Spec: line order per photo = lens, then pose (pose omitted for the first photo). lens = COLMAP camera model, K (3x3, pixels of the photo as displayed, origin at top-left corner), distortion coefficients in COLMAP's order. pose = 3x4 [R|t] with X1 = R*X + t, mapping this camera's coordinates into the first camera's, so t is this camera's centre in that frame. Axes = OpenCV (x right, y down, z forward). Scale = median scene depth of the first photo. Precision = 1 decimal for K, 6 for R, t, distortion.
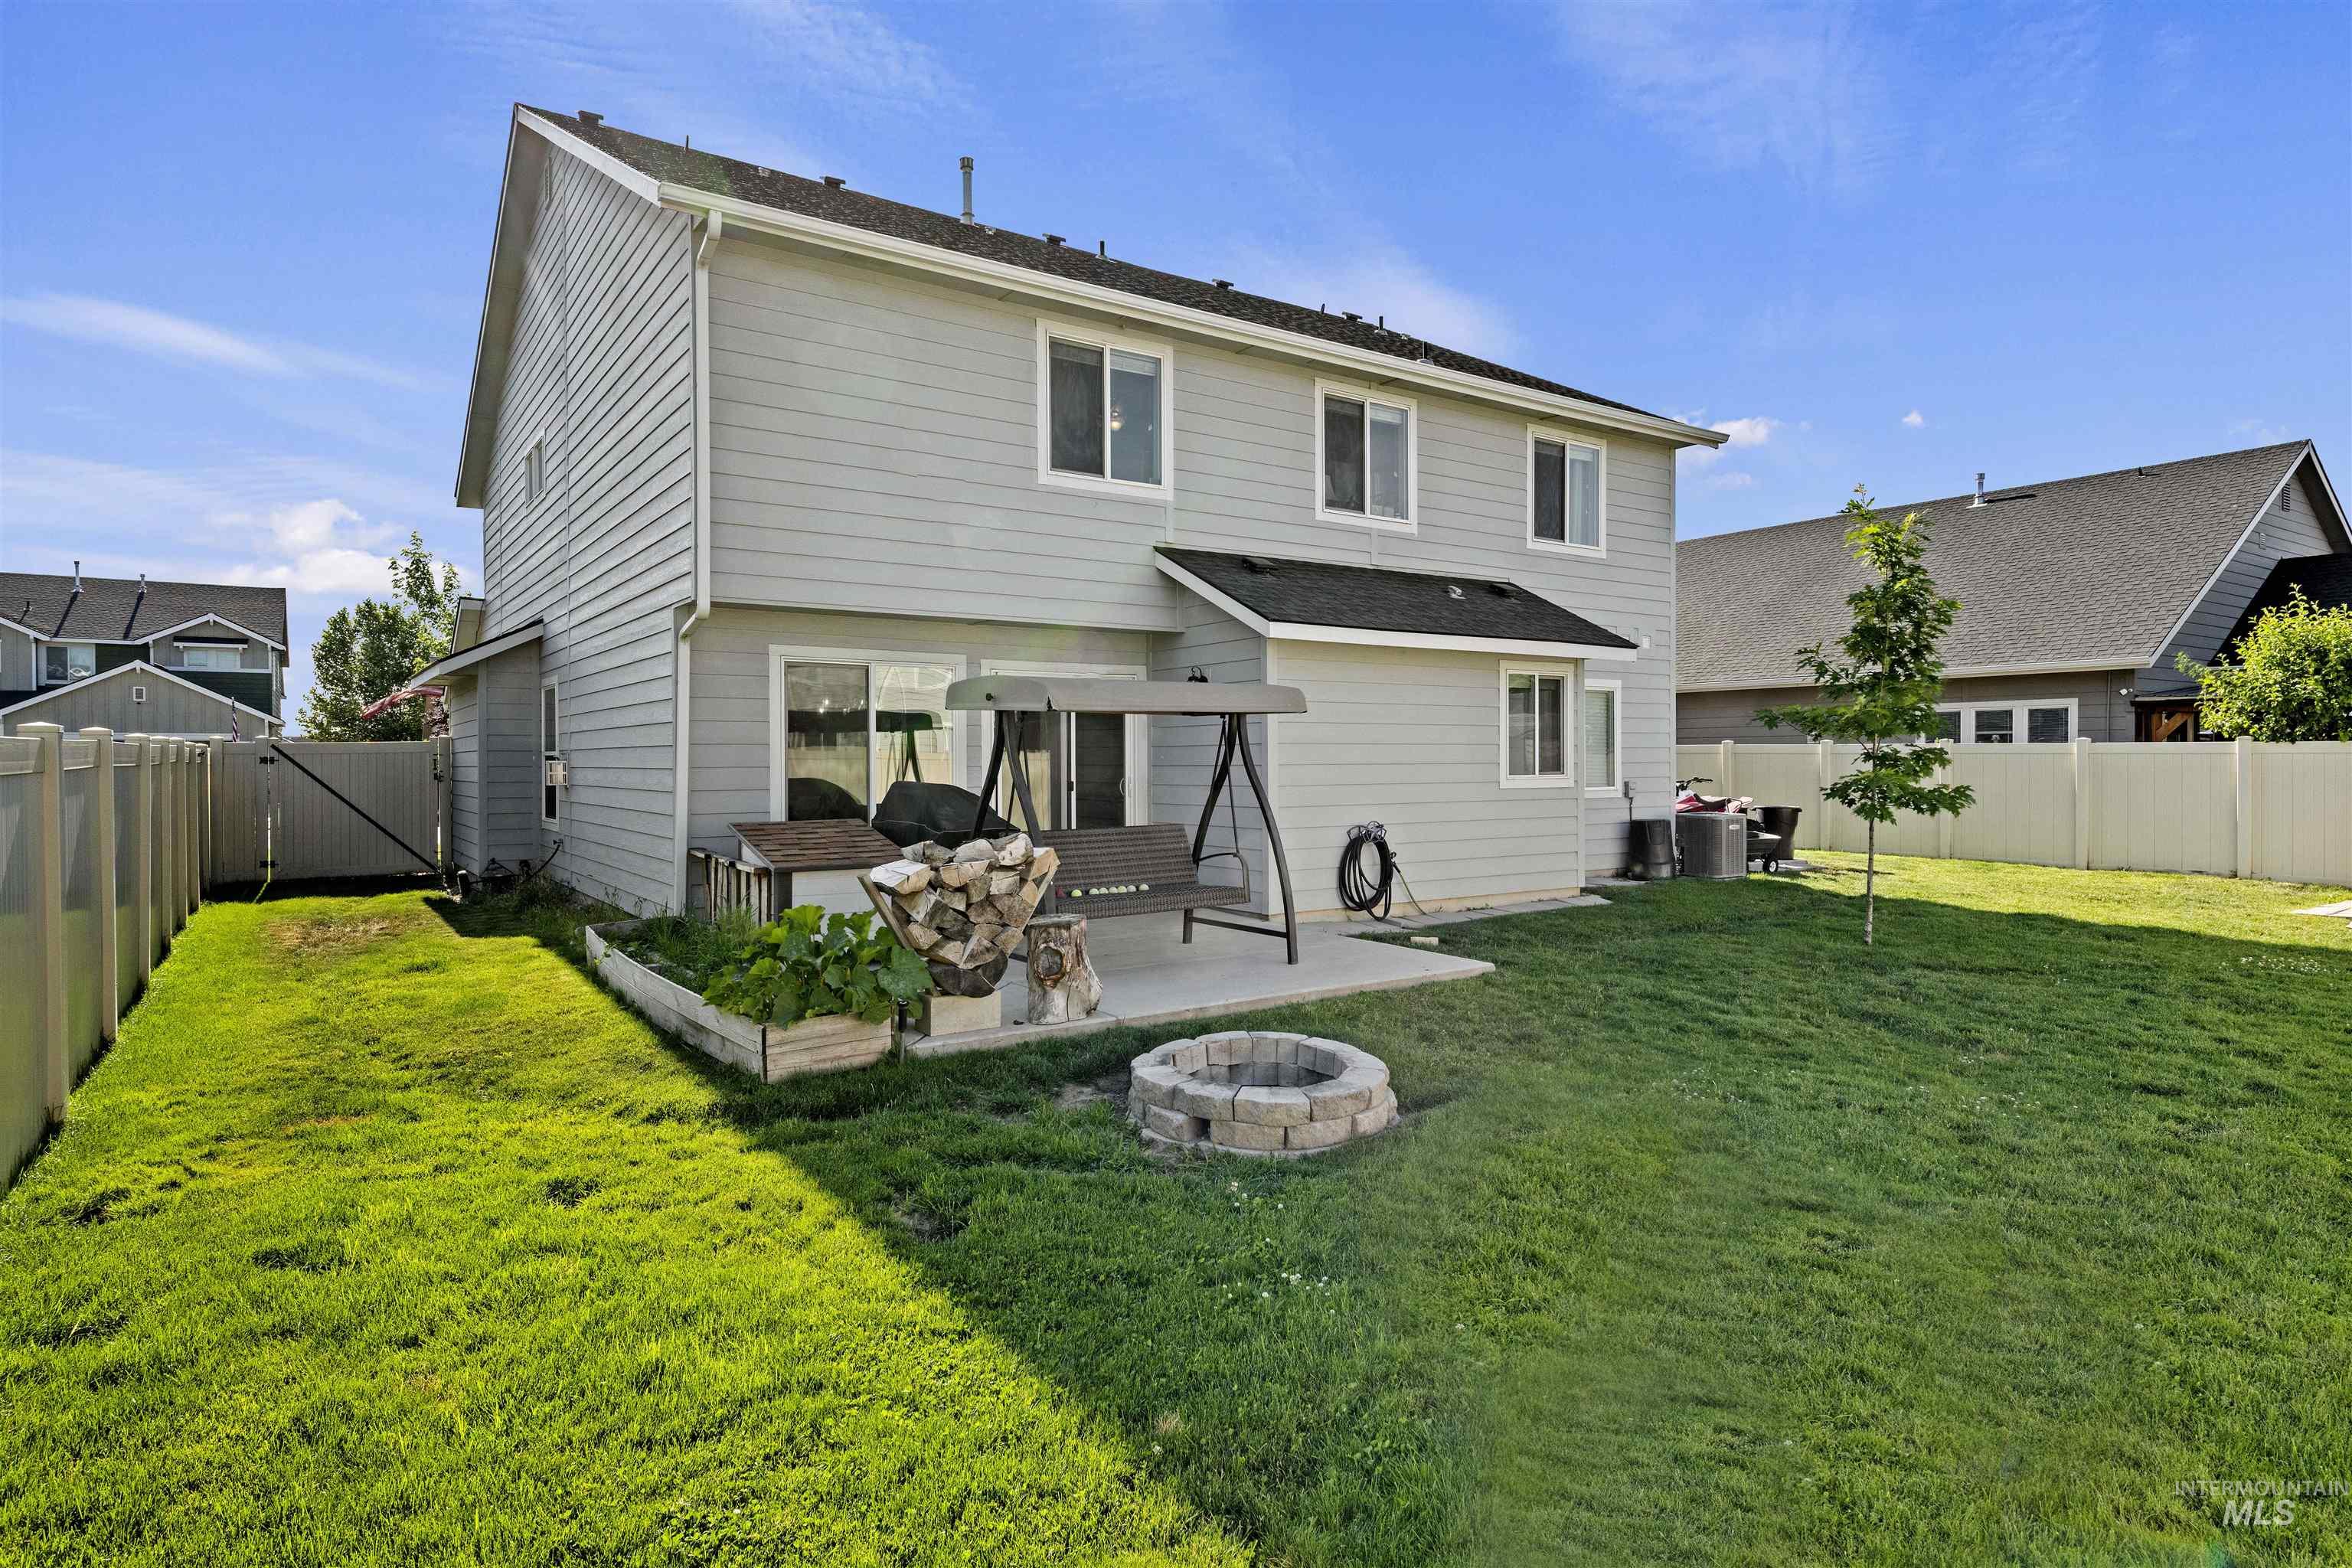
lens RADIAL K [[1275.4, 0, 1175.7], [0, 1275.4, 779.6], [0, 0, 1]] dist [-0.000954, -0.000507]
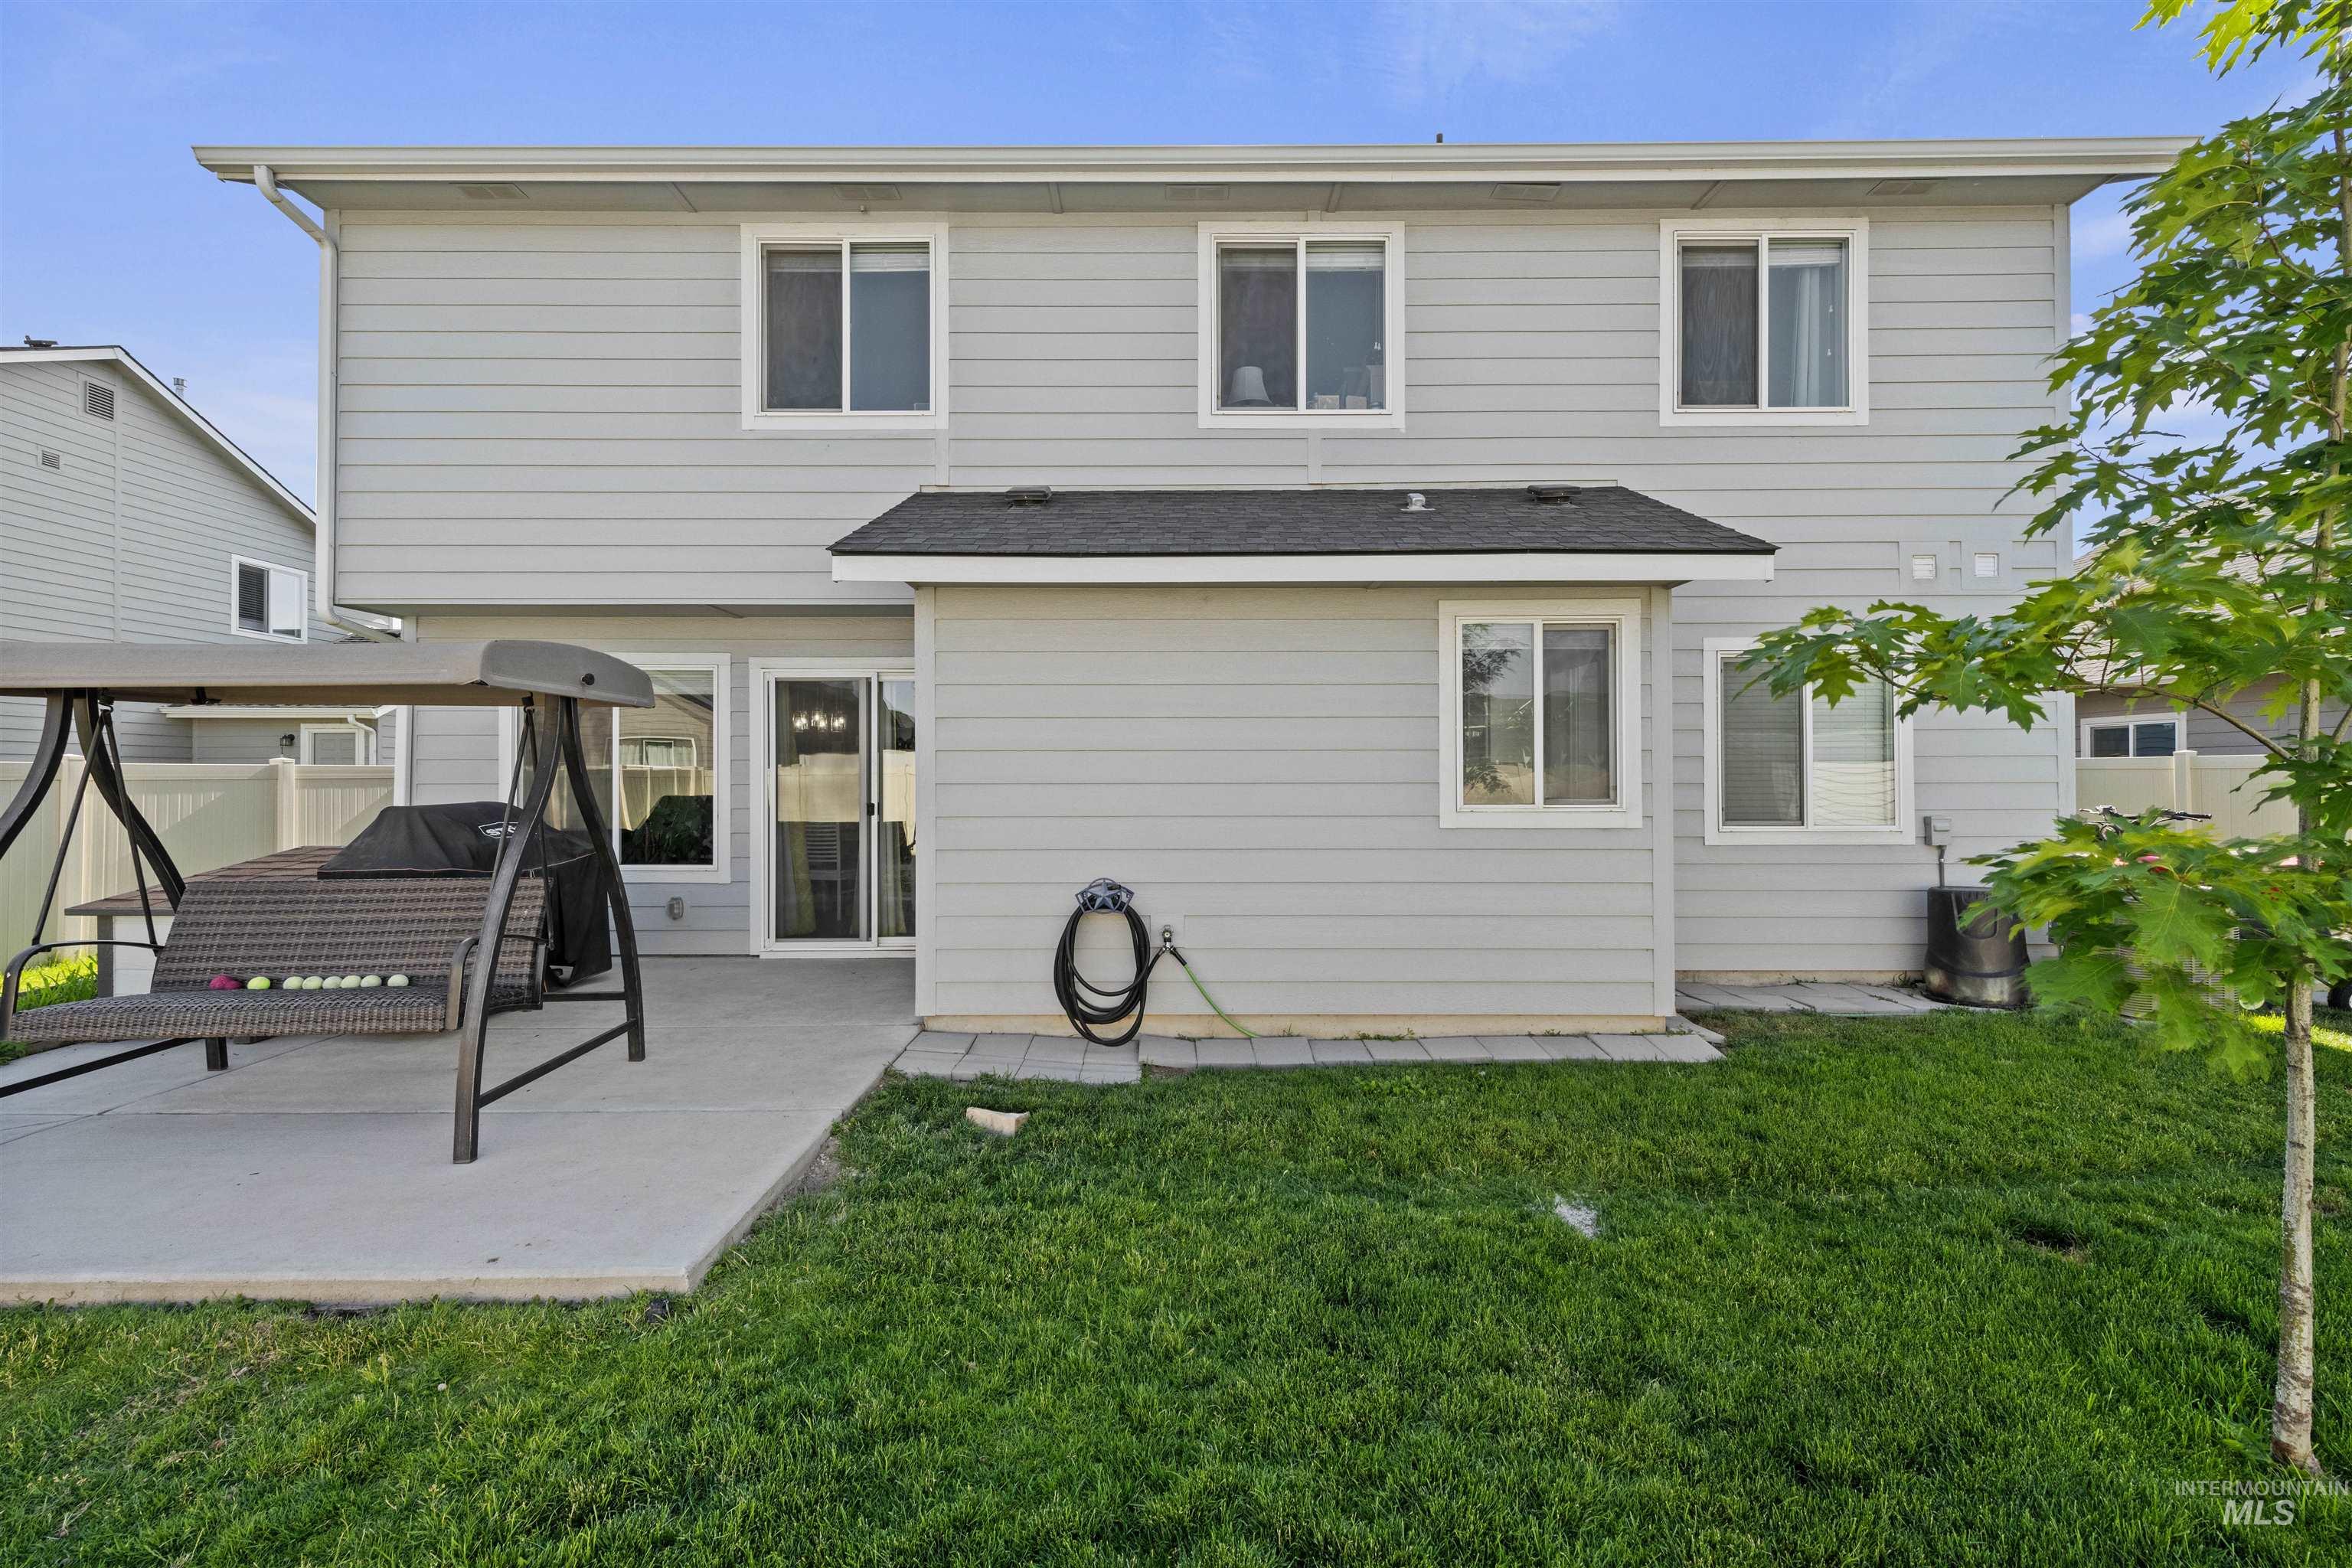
lens RADIAL K [[929.5, 0, 1172.3], [0, 929.5, 771.9], [0, 0, 1]] dist [0.008944, -0.001061]
pose [[0.825795, -0.004218, -0.563954, 0.377865], [-0.009356, 0.999732, -0.021176, -0.007533], [0.563892, 0.022764, 0.825535, 0.577636]]
